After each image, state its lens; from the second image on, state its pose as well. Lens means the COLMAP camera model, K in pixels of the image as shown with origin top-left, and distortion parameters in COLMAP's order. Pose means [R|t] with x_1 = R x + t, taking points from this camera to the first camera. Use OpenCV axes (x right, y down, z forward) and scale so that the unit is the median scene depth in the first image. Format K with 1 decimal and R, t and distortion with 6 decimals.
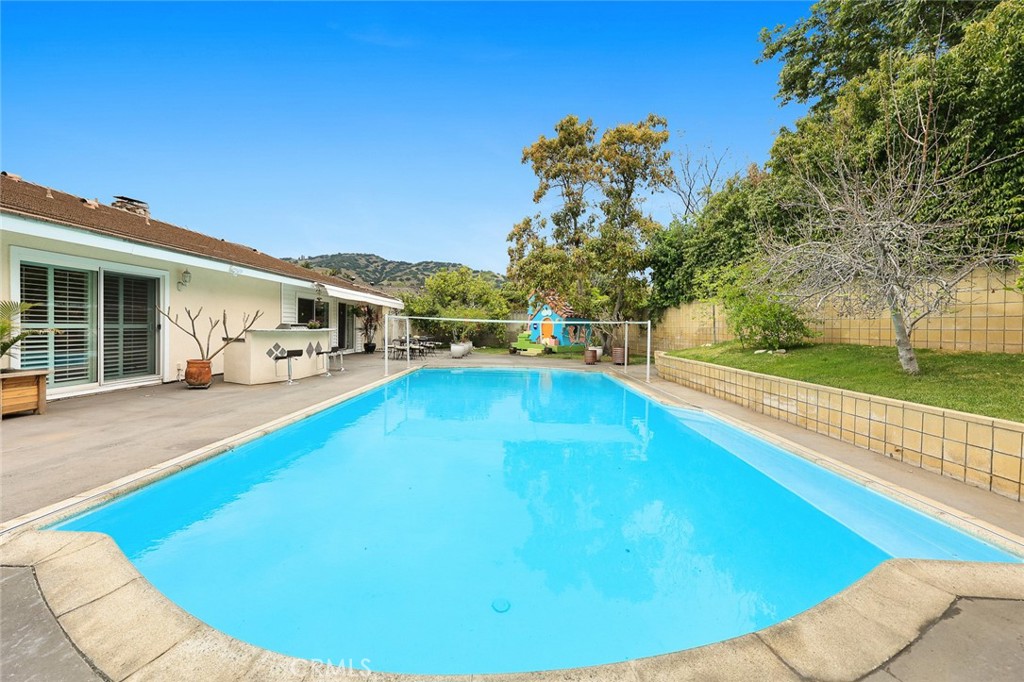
lens RADIAL K [[419.1, 0, 512.0], [0, 419.1, 341.0], [0, 0, 1]] dist [0.001773, 0.000401]
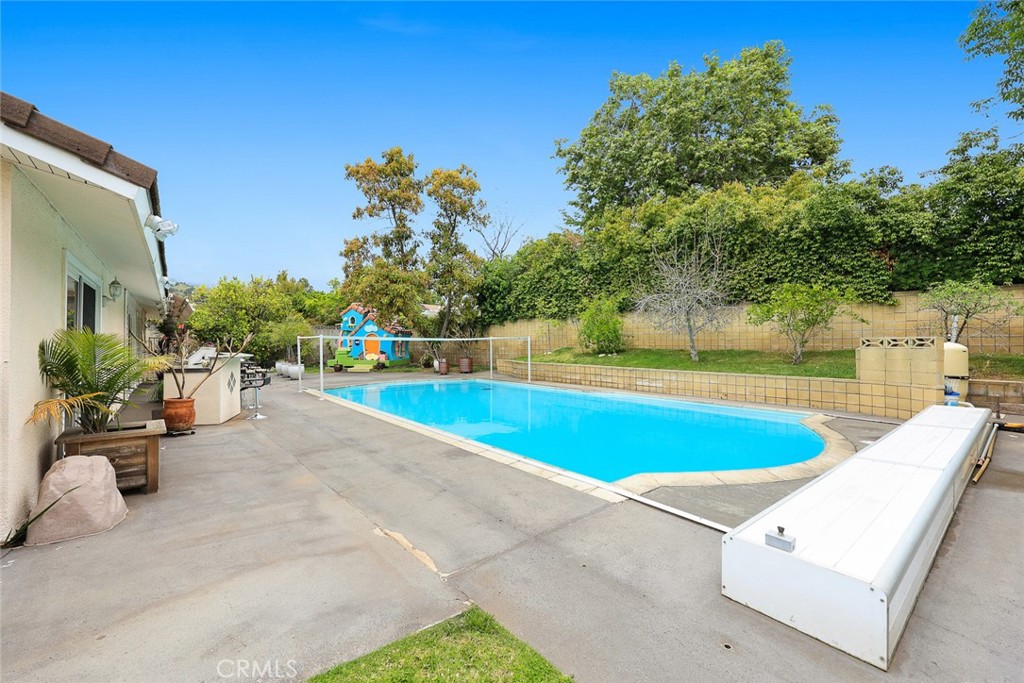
lens RADIAL K [[419.1, 0, 512.0], [0, 419.1, 341.5], [0, 0, 1]] dist [0.001773, 0.000401]
pose [[0.767485, -0.024314, 0.640606, -0.442199], [0.042083, 0.999036, -0.012500, -0.013796], [-0.639685, 0.036552, 0.767768, 0.001754]]
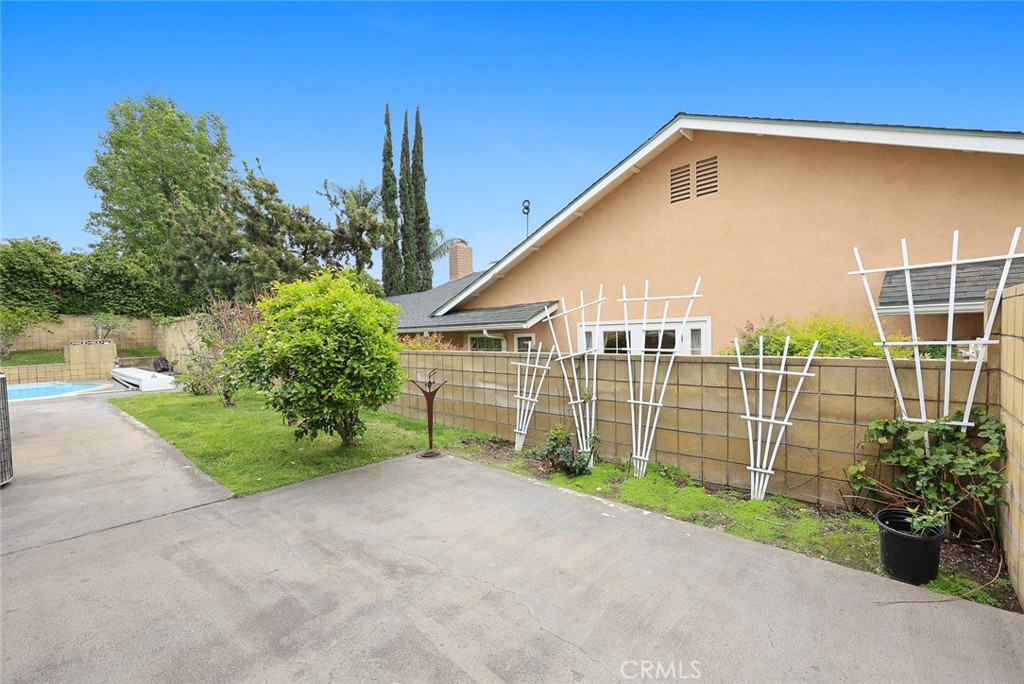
lens RADIAL K [[419.1, 0, 512.0], [0, 419.1, 342.0], [0, 0, 1]] dist [0.001773, 0.000401]
pose [[-0.725314, -0.023872, 0.688004, -1.148030], [0.025182, 0.997810, 0.061168, -0.038330], [-0.687958, 0.061692, -0.723124, 0.101274]]
